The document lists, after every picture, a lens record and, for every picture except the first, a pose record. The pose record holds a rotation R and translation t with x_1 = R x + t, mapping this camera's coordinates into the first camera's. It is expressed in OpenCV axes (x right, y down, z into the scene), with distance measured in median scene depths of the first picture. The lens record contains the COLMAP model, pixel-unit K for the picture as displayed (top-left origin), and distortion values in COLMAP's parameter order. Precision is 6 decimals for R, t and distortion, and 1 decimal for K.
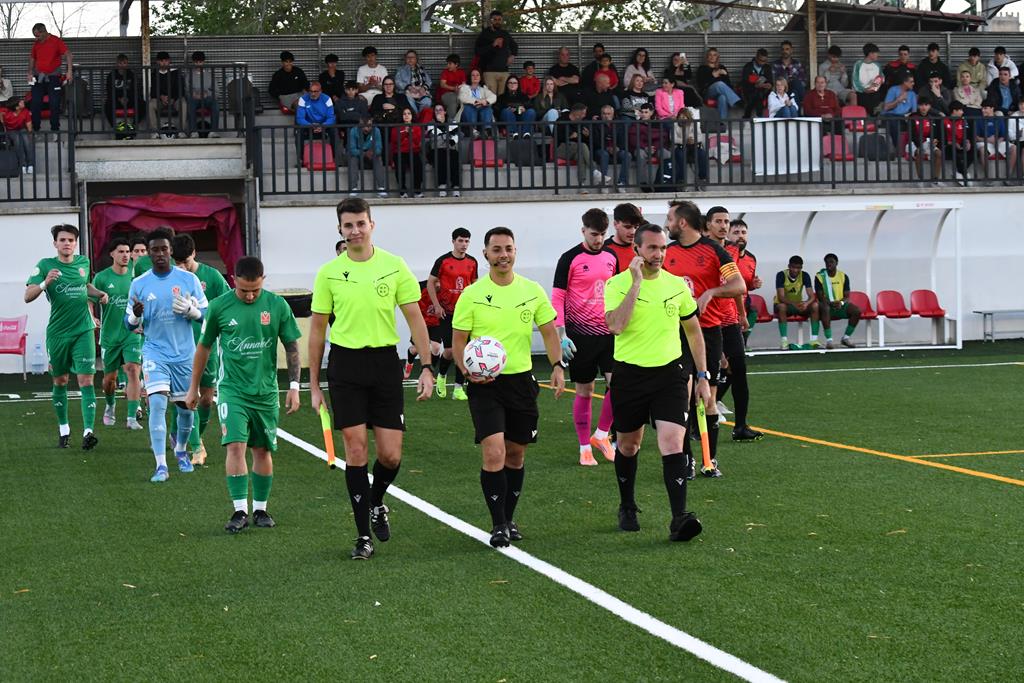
lens RADIAL K [[2720.4, 0, 512.0], [0, 2720.4, 341.5], [0, 0, 1]] dist [-0.217104, -0.434457]
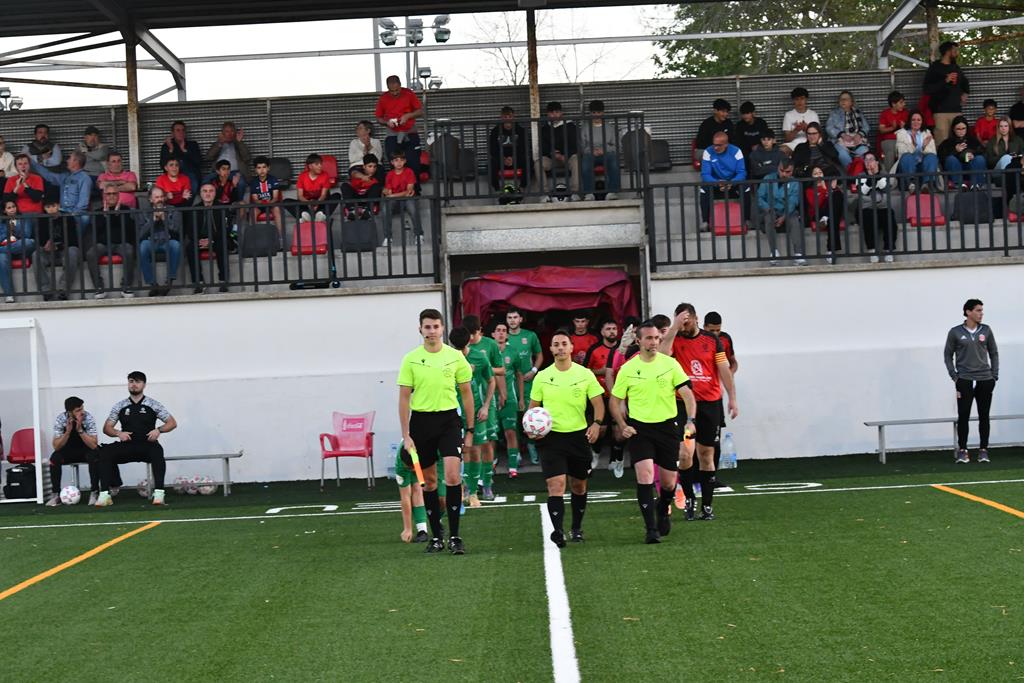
lens RADIAL K [[2895.8, 0, 512.0], [0, 2895.8, 341.5], [0, 0, 1]] dist [-0.118043, -0.866645]
pose [[0.974862, -0.019303, -0.221973, 0.064343], [0.013483, 0.999525, -0.027709, -0.005282], [0.222403, 0.024019, 0.974659, 0.099983]]
